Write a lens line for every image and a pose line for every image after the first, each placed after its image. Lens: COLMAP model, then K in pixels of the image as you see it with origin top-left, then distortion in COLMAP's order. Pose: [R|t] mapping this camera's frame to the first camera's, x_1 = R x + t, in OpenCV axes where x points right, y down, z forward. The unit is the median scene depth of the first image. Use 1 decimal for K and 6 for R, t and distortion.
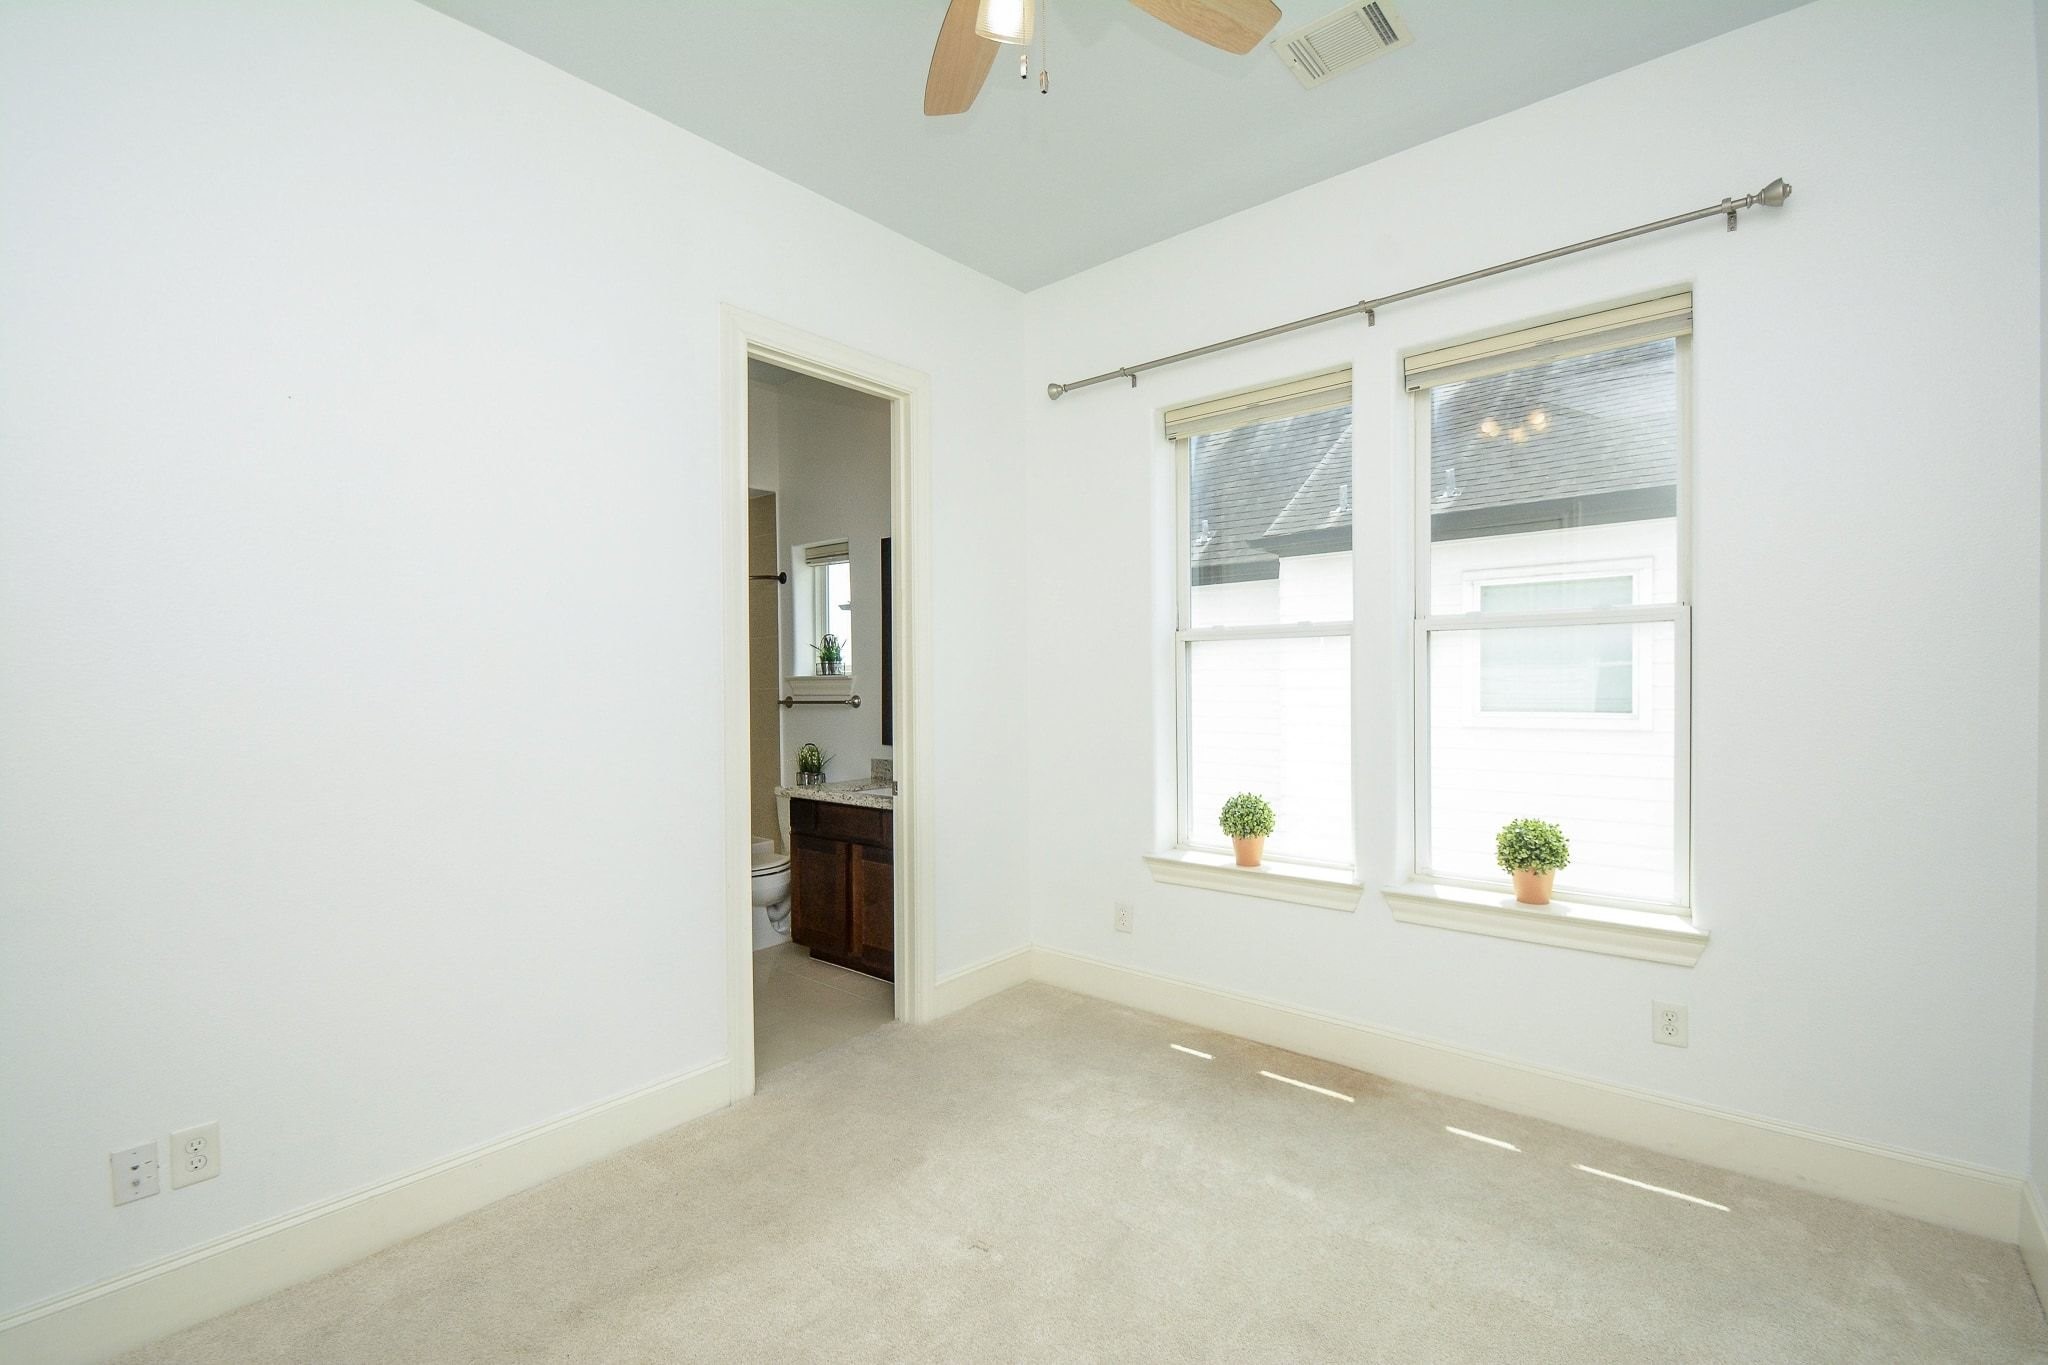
lens RADIAL K [[914.8, 0, 1002.9], [0, 914.8, 683.1], [0, 0, 1]] dist [0.001109, -0.000623]
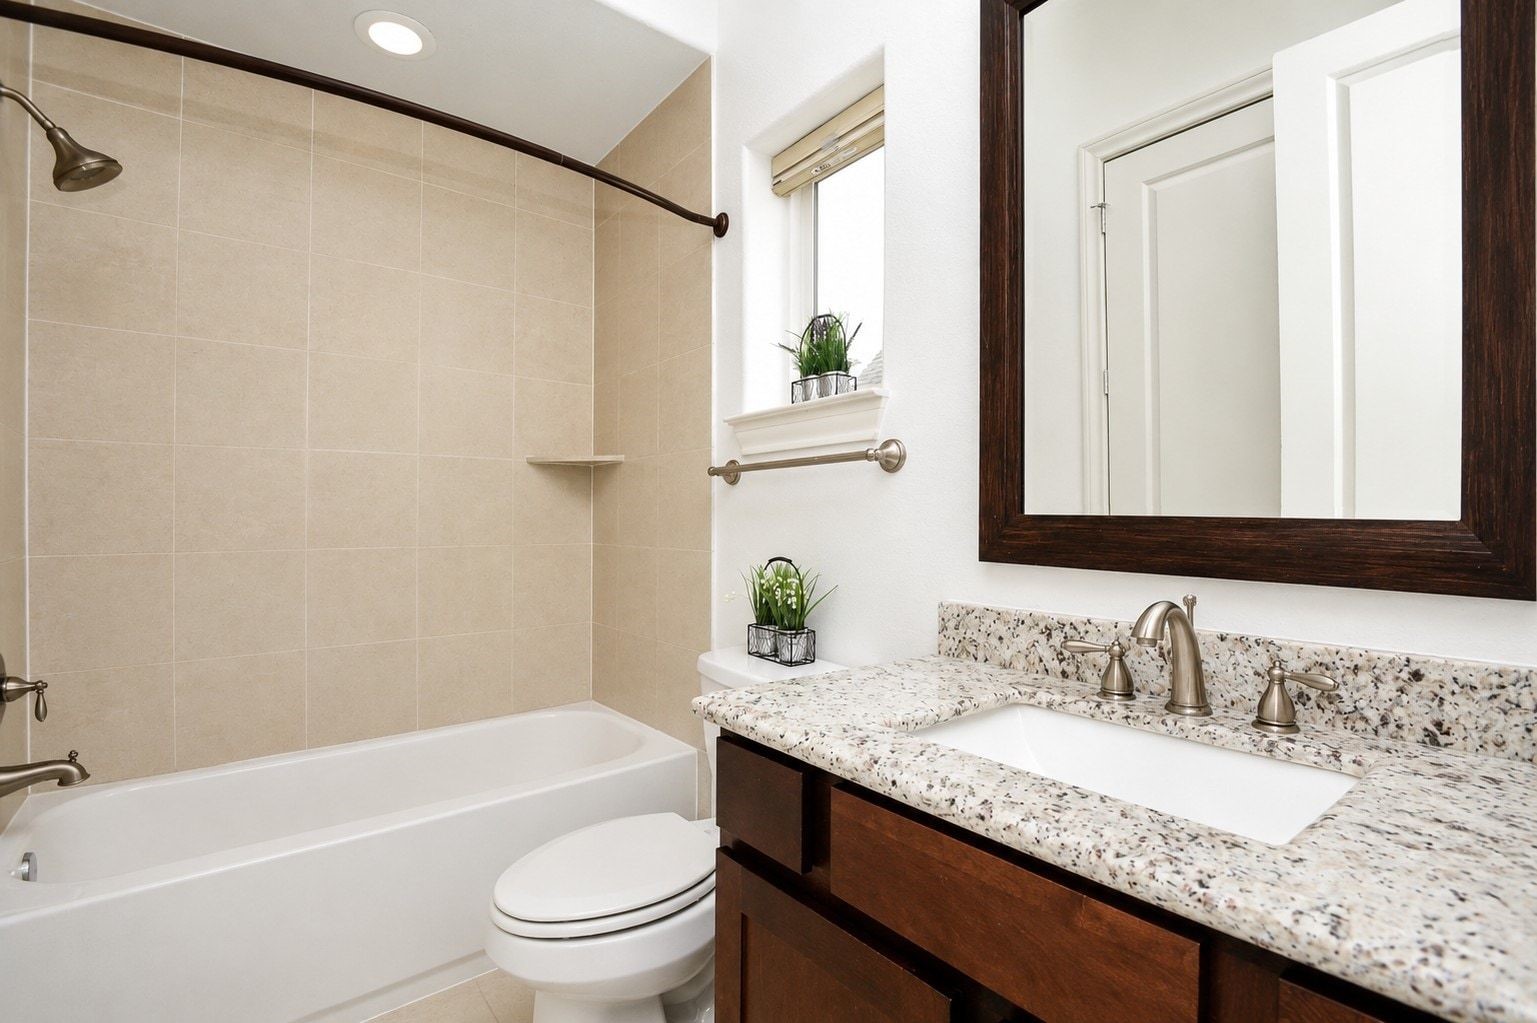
lens RADIAL K [[686.5, 0, 752.7], [0, 686.5, 511.9], [0, 0, 1]] dist [0.001109, -0.000623]
pose [[0.980009, 0.009155, -0.198744, -0.156192], [-0.009787, 0.999950, -0.002195, 0.045550], [0.198714, 0.004096, 0.980049, 0.670380]]
